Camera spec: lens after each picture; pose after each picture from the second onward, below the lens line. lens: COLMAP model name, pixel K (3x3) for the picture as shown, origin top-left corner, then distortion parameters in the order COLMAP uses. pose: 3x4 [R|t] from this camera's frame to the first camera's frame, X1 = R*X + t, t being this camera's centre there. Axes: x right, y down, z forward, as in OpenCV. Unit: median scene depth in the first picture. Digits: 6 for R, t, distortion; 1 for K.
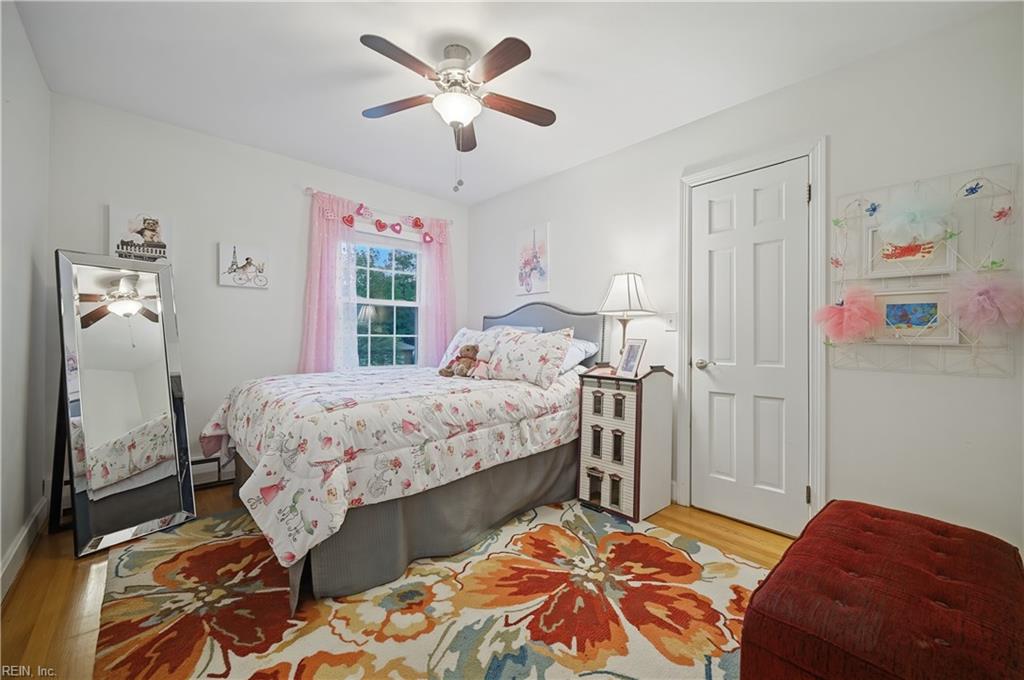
lens RADIAL K [[408.0, 0, 512.0], [0, 408.0, 340.0], [0, 0, 1]] dist [0.001702, 0.000616]
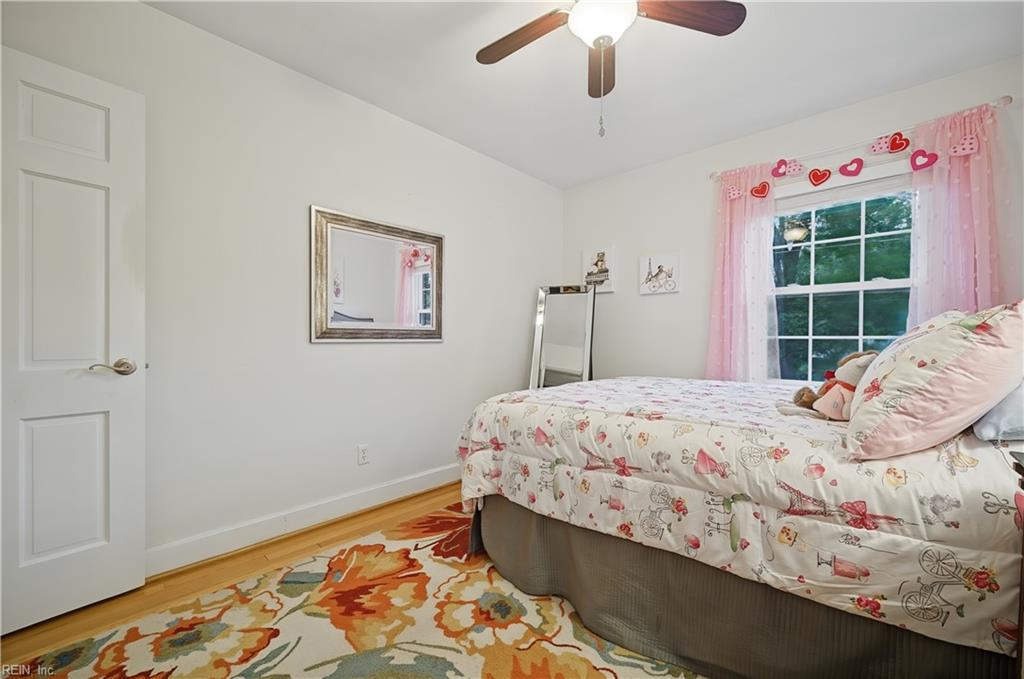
lens RADIAL K [[405.3, 0, 512.4], [0, 405.3, 347.3], [0, 0, 1]] dist [-0.002184, 0.000091]
pose [[0.086570, 0.011122, -0.996184, 0.553646], [-0.011003, 0.999887, 0.010207, 0.008566], [0.996185, 0.010078, 0.086682, 0.764855]]
